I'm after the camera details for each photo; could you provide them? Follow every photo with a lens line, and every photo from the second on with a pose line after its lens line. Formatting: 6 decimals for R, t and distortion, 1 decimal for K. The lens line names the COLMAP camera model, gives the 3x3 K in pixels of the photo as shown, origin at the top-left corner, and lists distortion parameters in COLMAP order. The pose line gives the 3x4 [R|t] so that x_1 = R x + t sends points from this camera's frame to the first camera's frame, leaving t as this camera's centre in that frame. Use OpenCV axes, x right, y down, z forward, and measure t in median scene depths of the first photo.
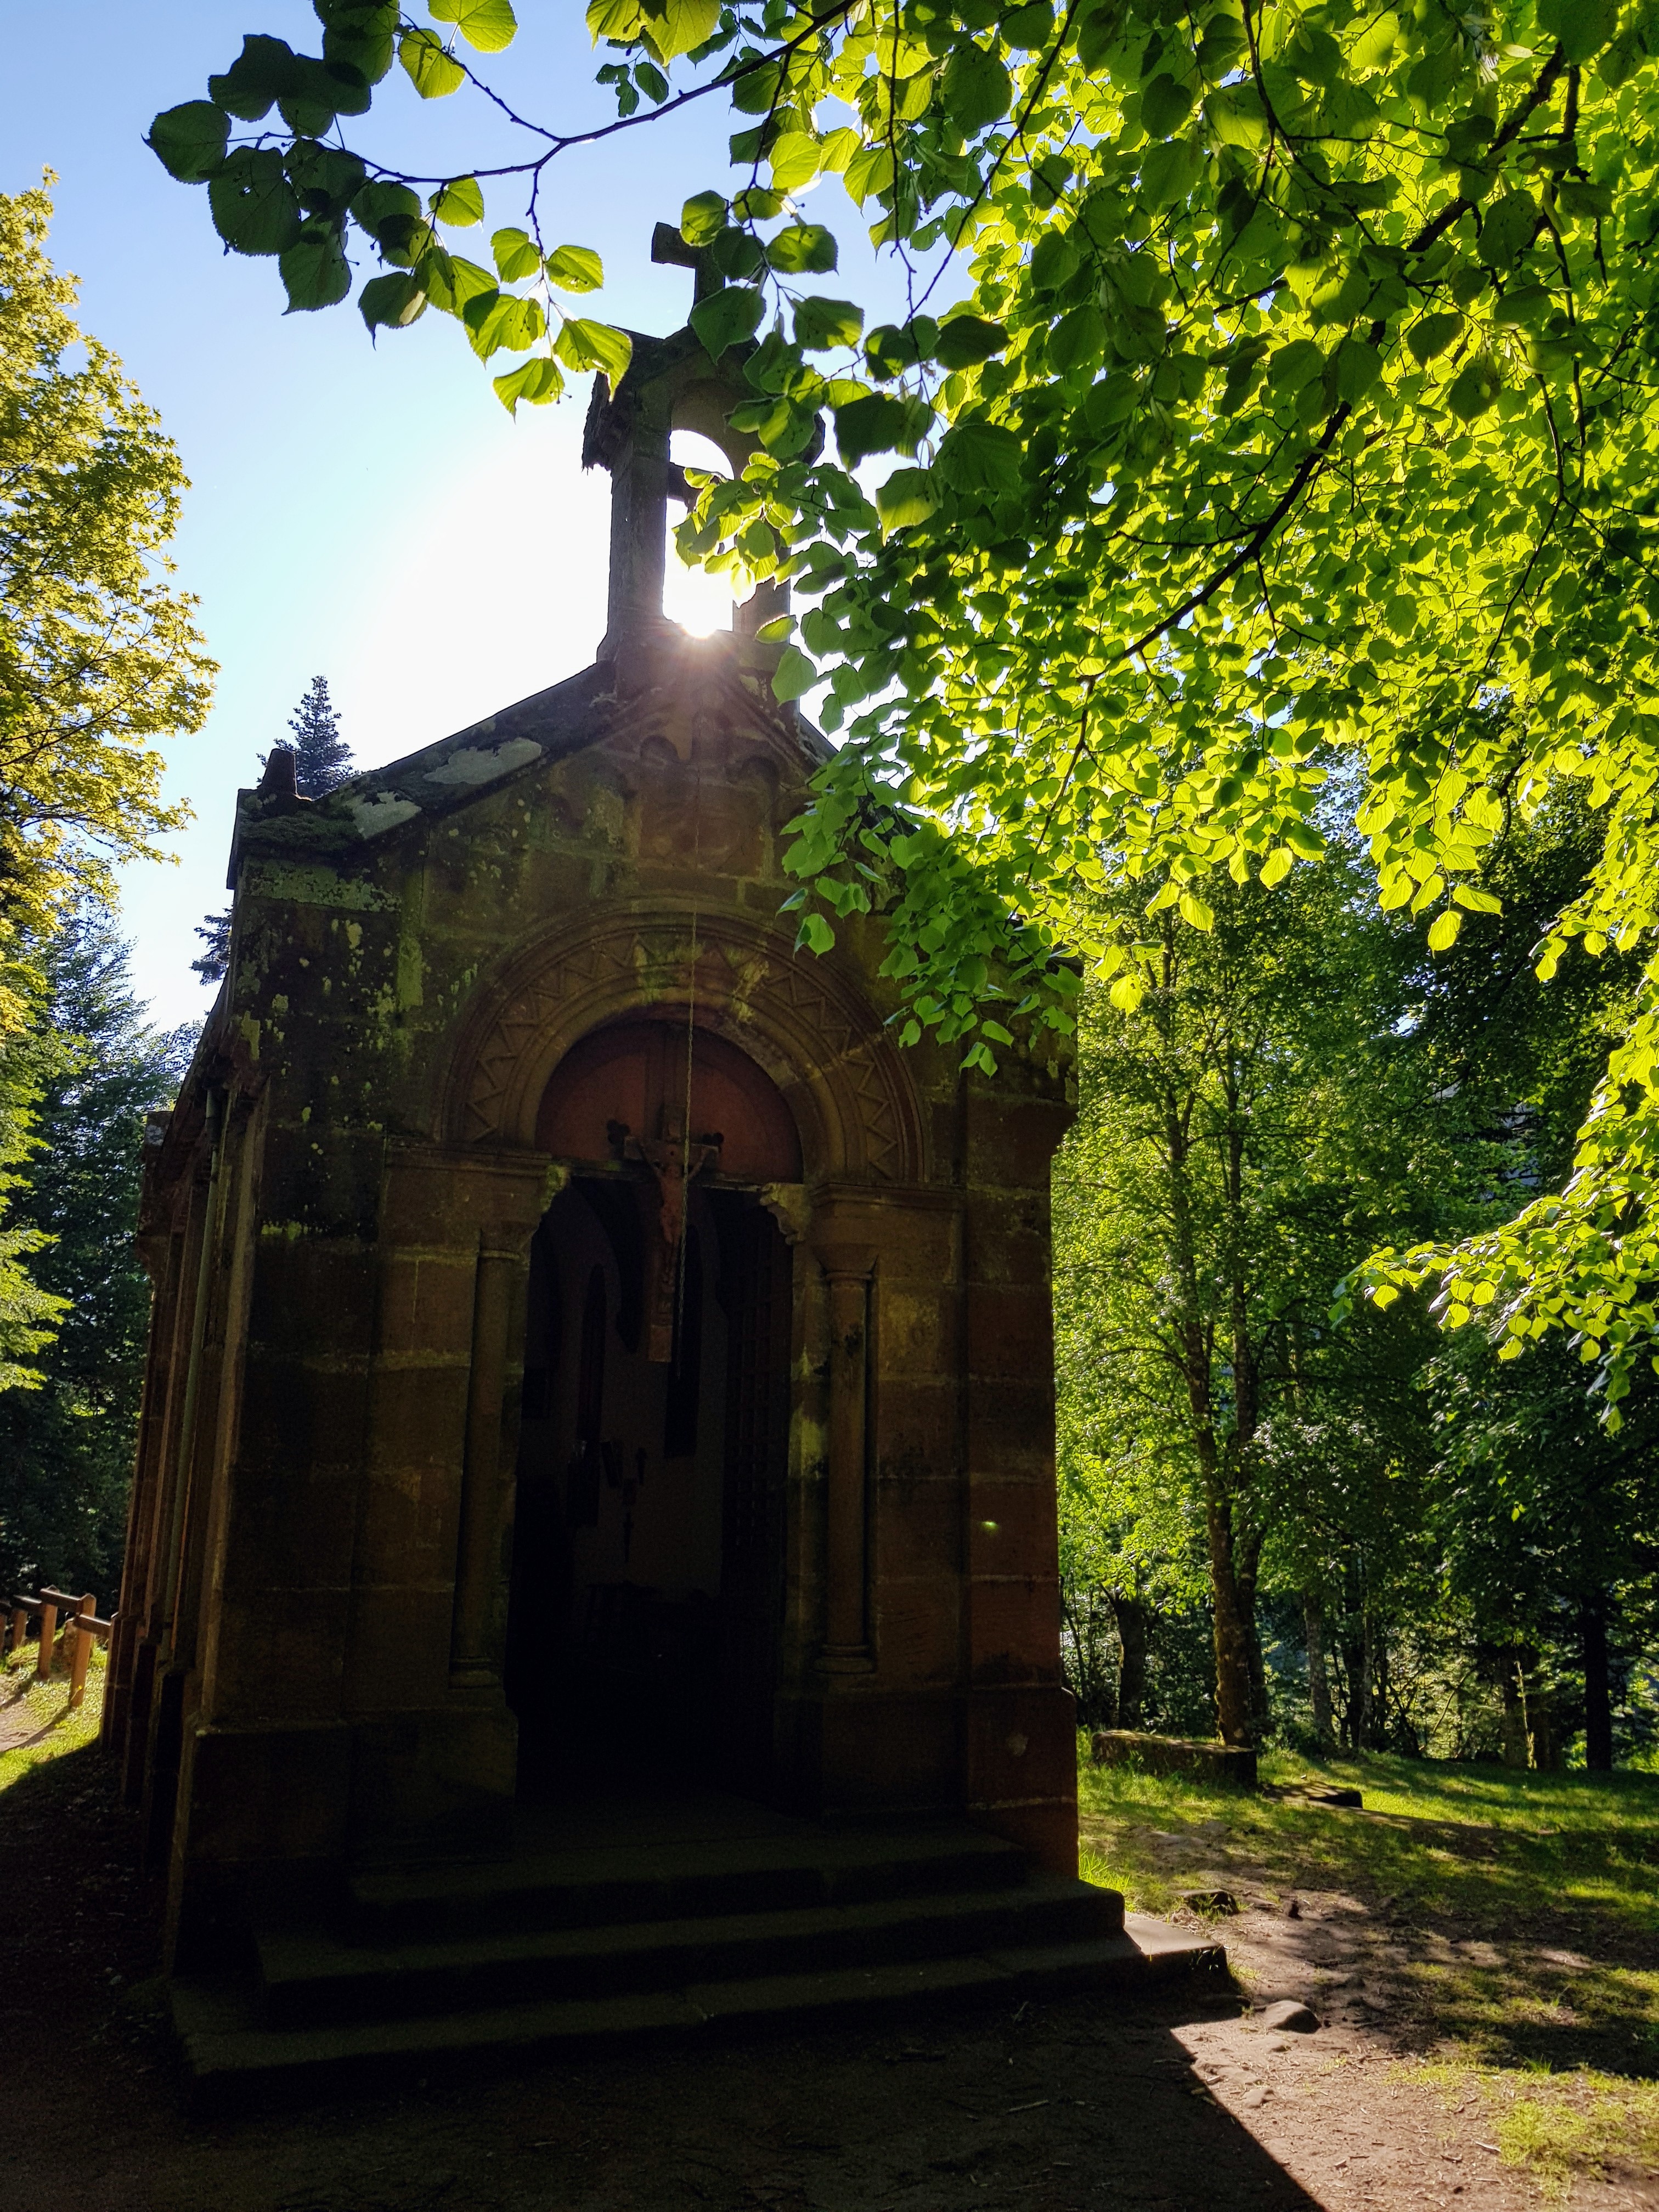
lens RADIAL K [[1701.4, 0, 829.5], [0, 1701.4, 1106.0], [0, 0, 1]] dist [0.050340, -0.038262]
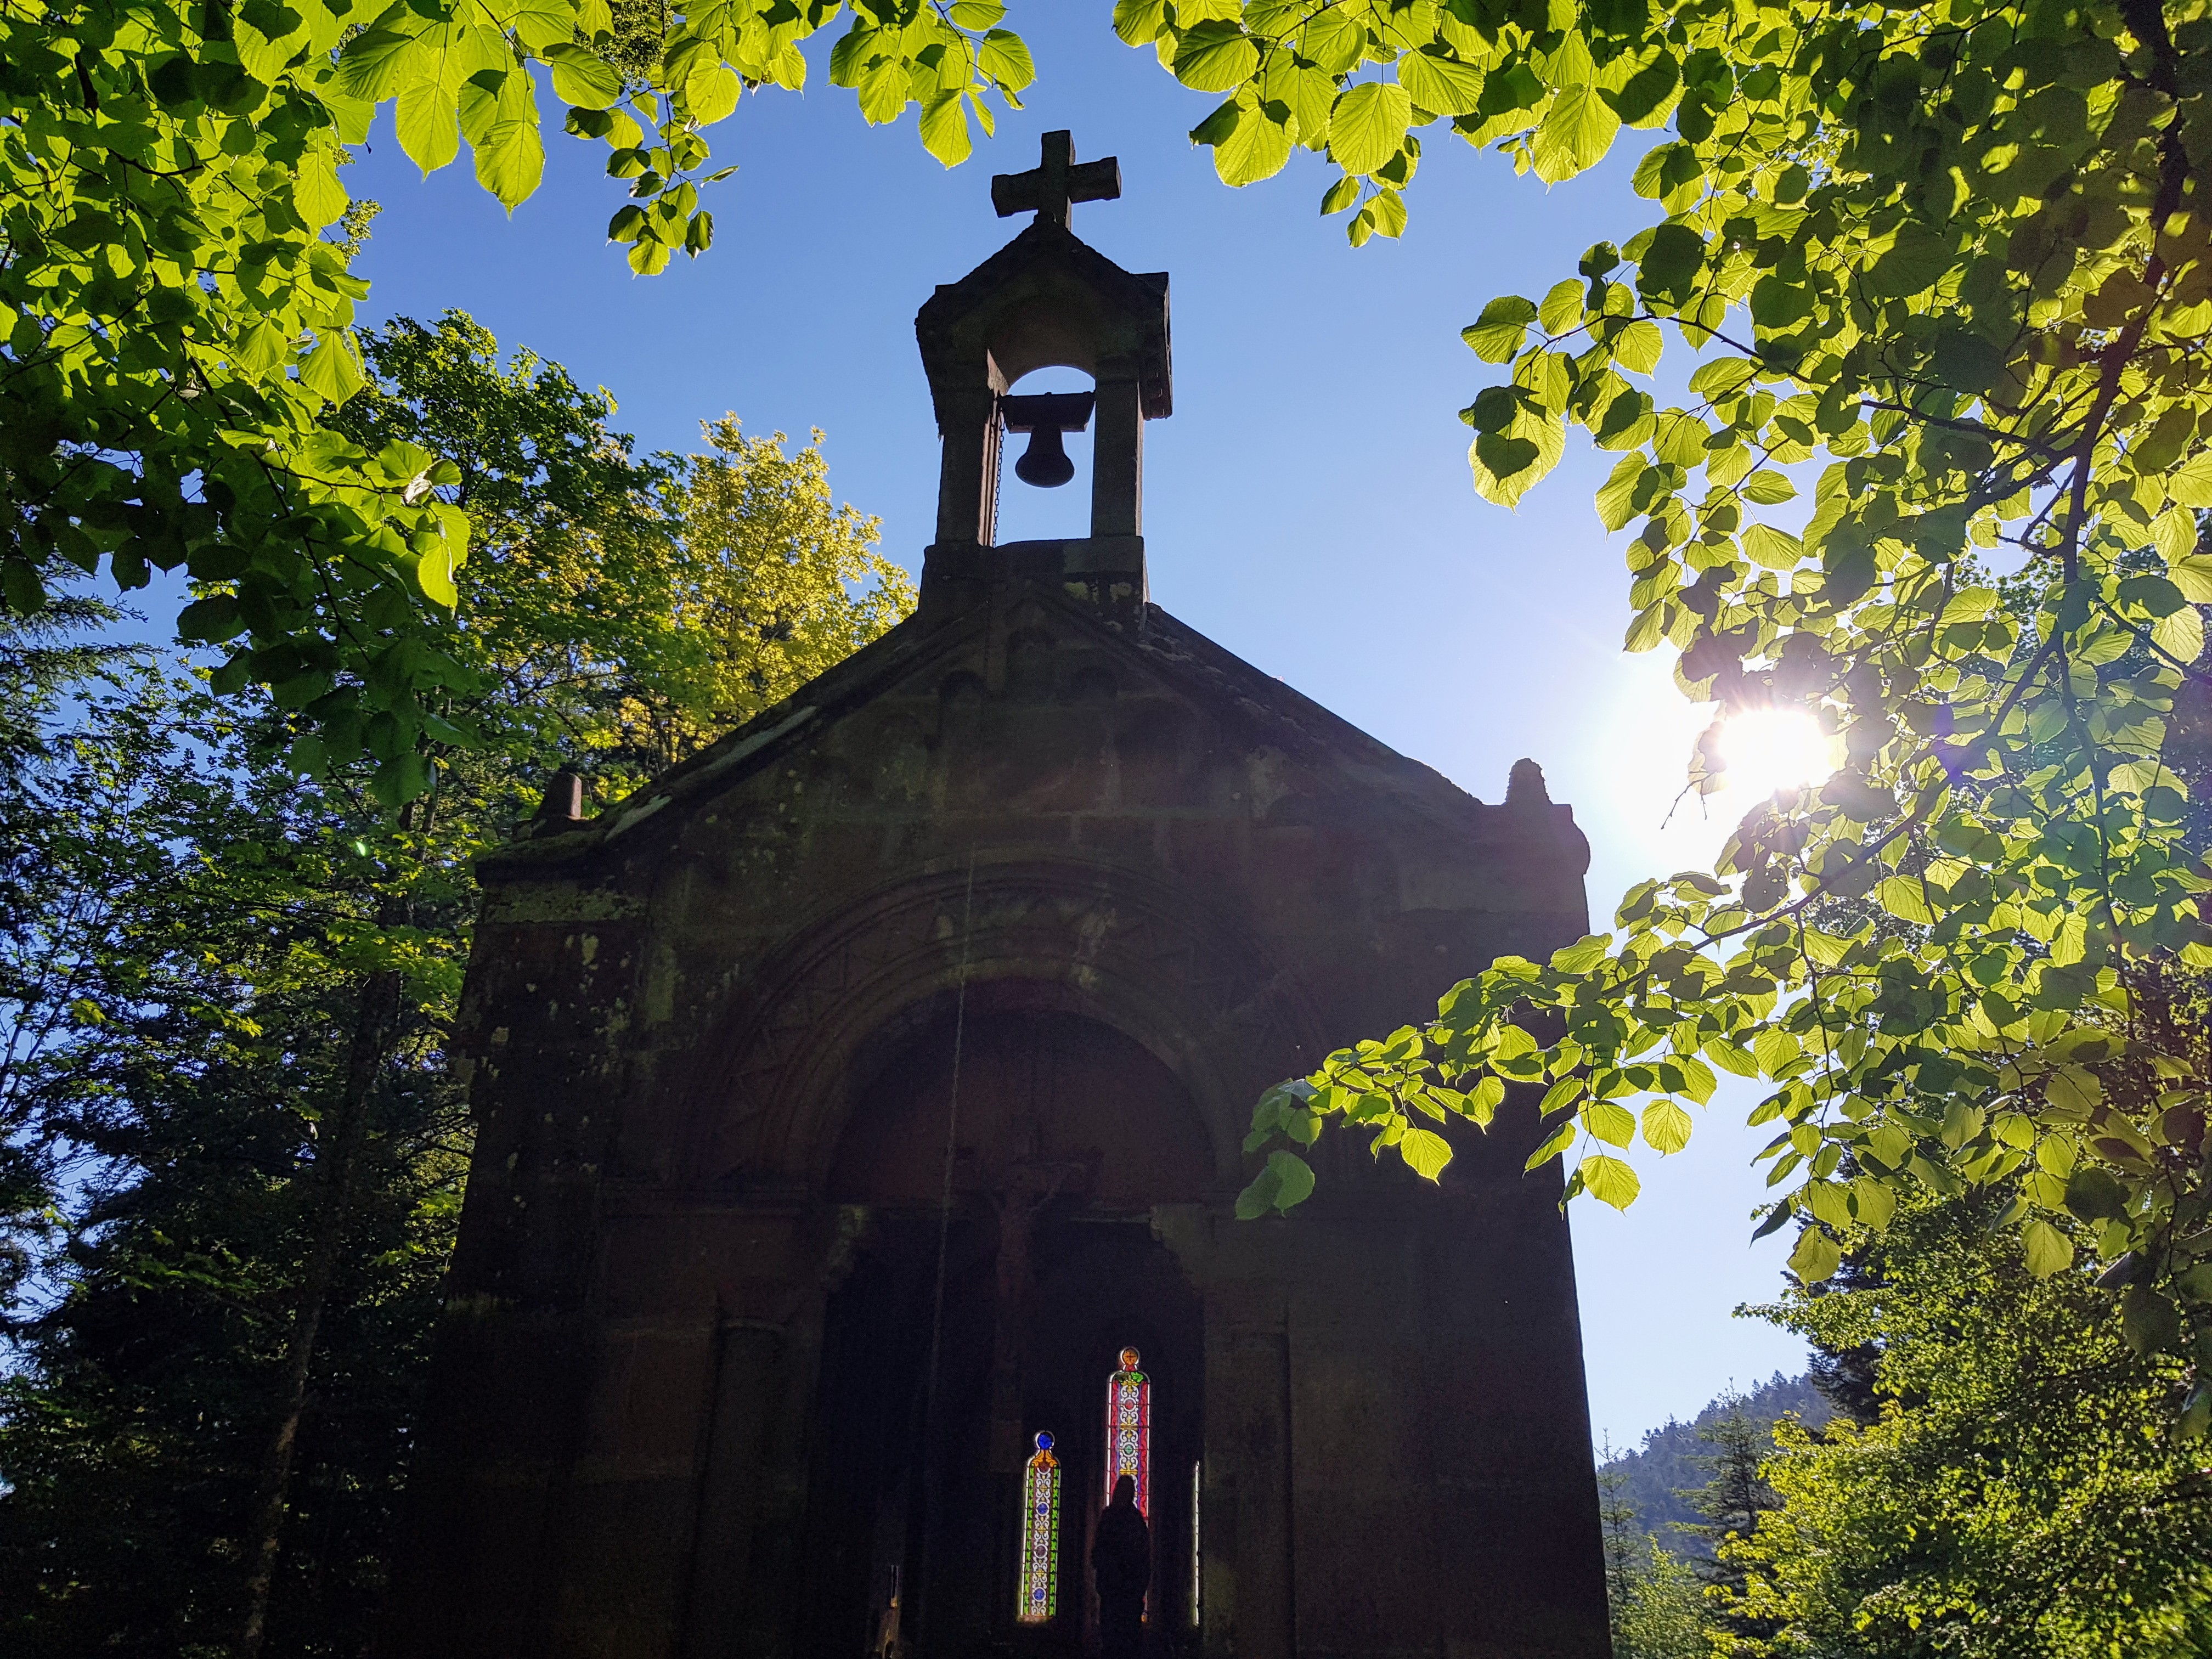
lens RADIAL K [[1716.9, 0, 1044.7], [0, 1716.9, 795.9], [0, 0, 1]] dist [0.060051, -0.003407]
pose [[0.863170, -0.221026, -0.453966, 0.318641], [0.085080, 0.949910, -0.300719, 0.103312], [0.497694, 0.220948, 0.838739, 0.345354]]
